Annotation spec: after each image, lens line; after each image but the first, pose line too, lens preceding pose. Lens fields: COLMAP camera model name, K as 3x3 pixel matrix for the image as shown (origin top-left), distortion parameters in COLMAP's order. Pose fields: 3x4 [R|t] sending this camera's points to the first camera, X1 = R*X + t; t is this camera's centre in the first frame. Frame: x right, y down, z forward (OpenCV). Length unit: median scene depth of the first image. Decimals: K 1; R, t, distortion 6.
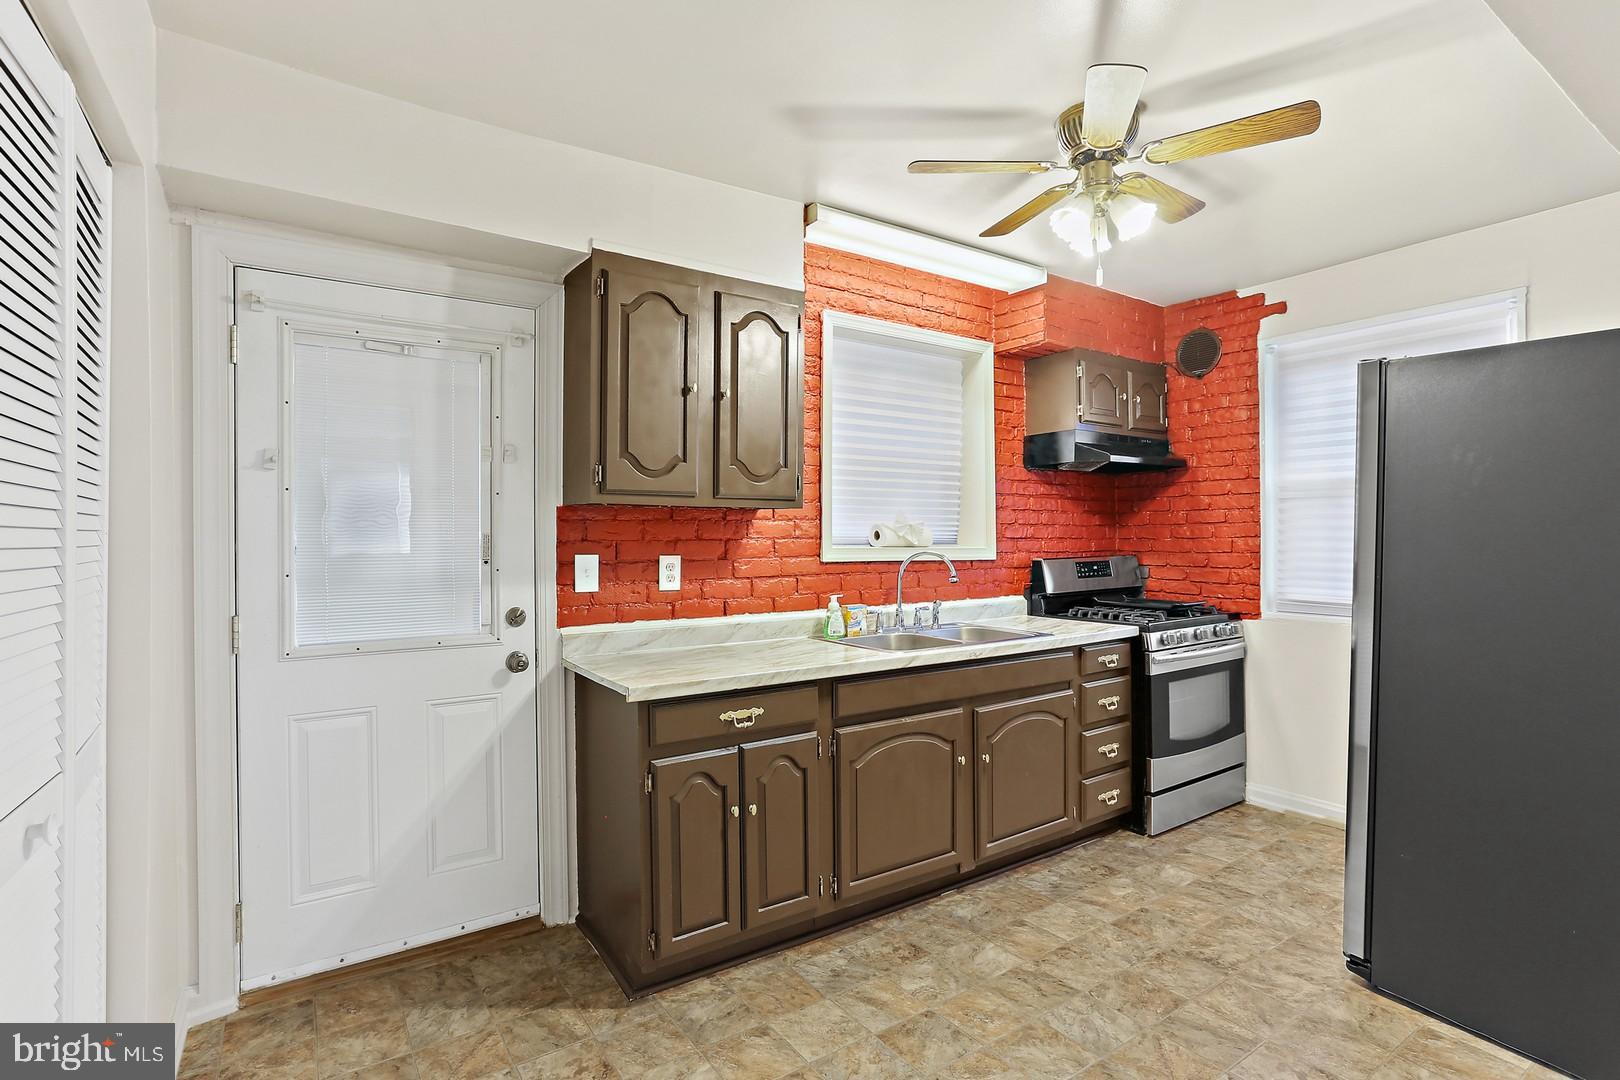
lens RADIAL K [[770.4, 0, 804.5], [0, 770.4, 535.5], [0, 0, 1]] dist [-0.036769, 0.006296]
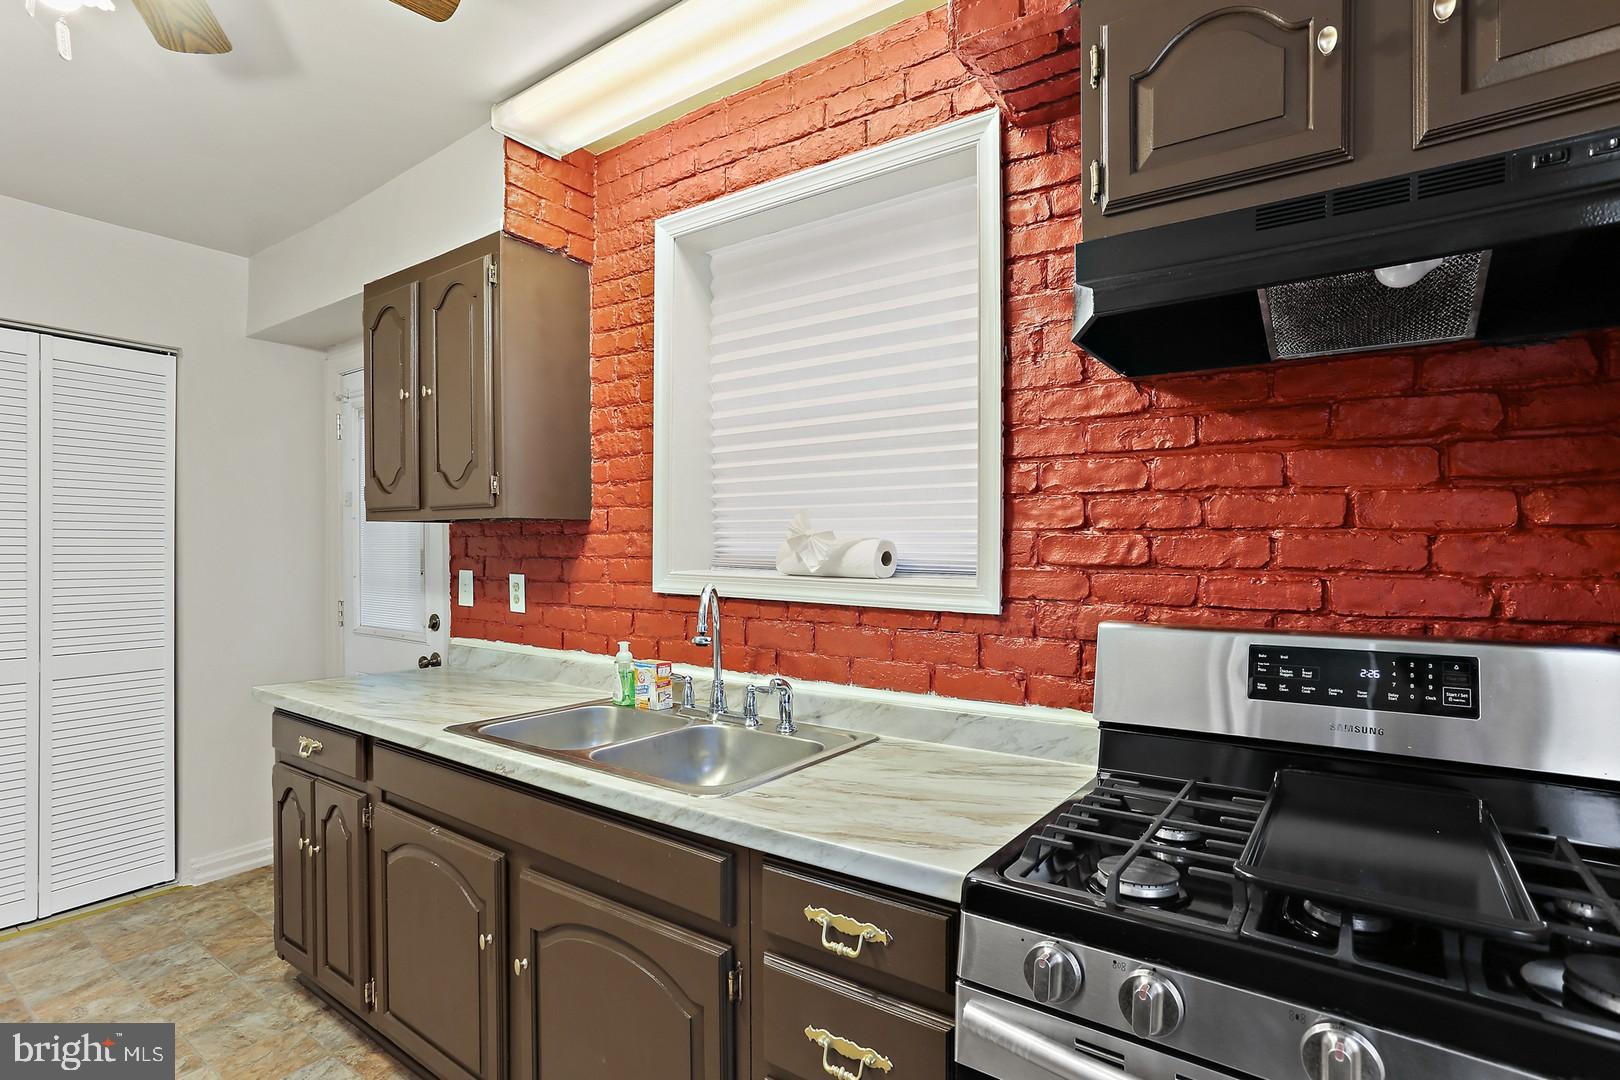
lens RADIAL K [[770.4, 0, 816.9], [0, 770.4, 567.8], [0, 0, 1]] dist [-0.036769, 0.006296]
pose [[0.380103, 0.019681, -0.924735, 0.700156], [-0.012682, 0.999791, 0.016066, -0.000316], [0.924857, 0.005620, 0.380273, 0.864940]]
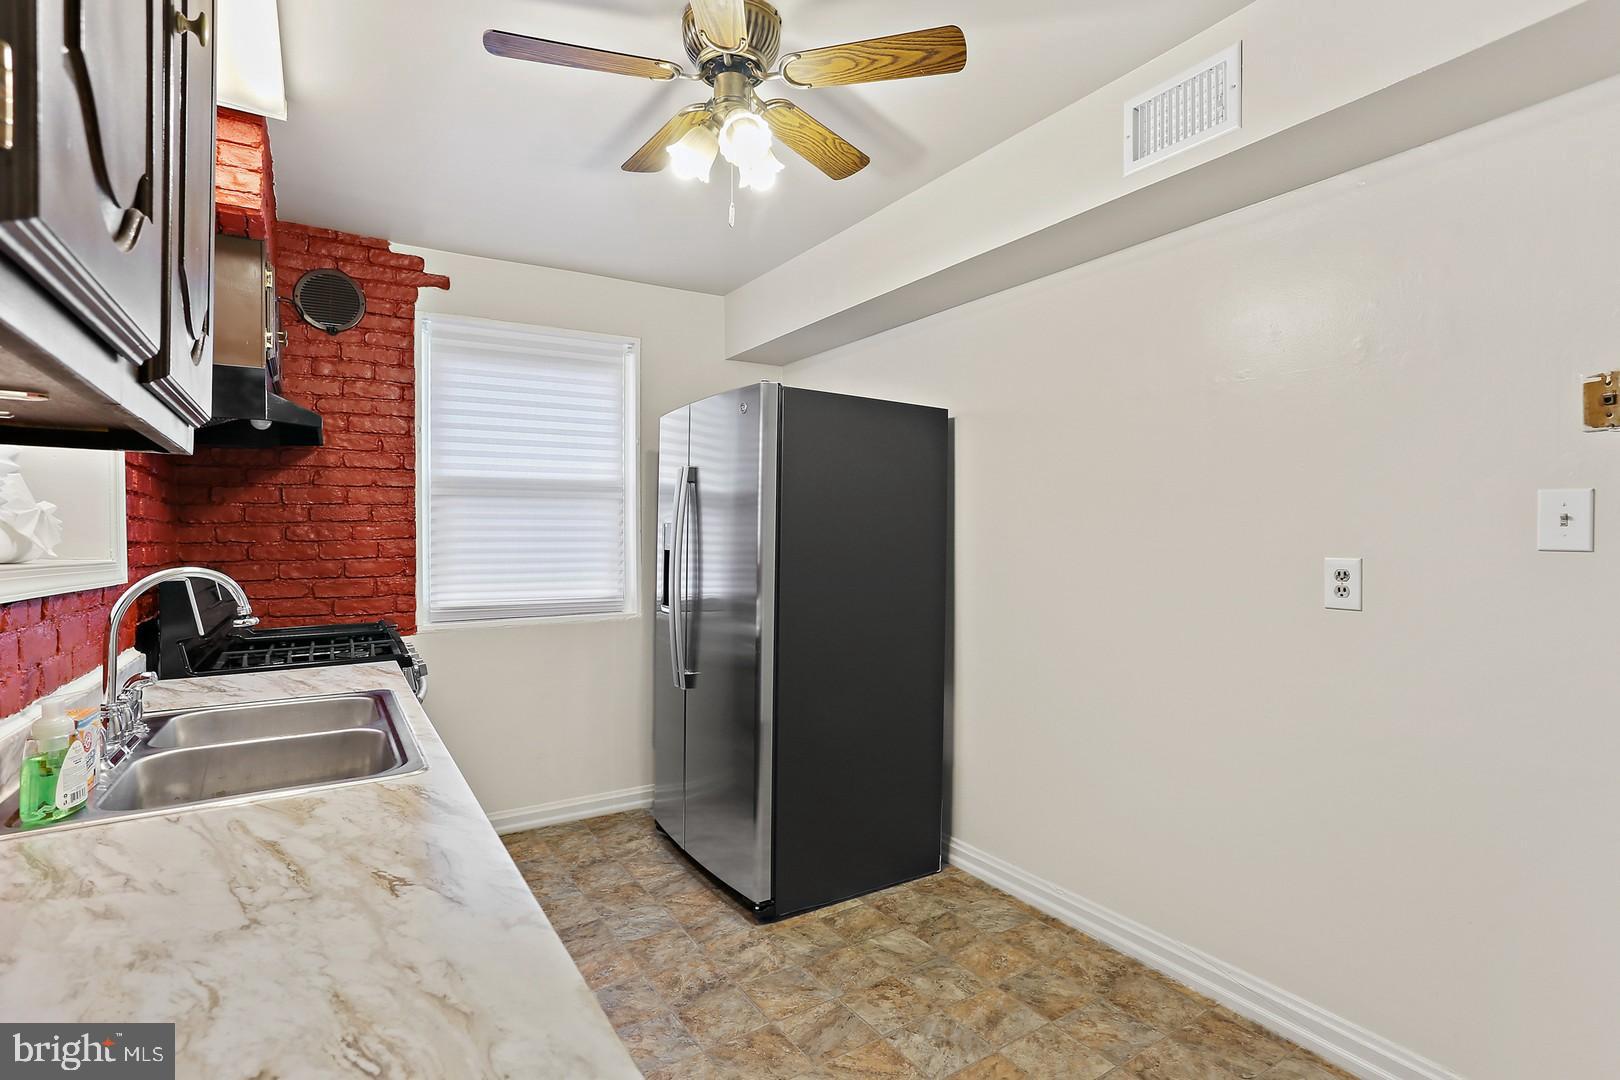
lens RADIAL K [[770.4, 0, 809.0], [0, 770.4, 533.6], [0, 0, 1]] dist [-0.036769, 0.006296]
pose [[0.016196, 0.004109, 0.999860, -0.391971], [0.008570, 0.999954, -0.004248, 0.005836], [-0.999832, 0.008637, 0.016160, 0.825103]]
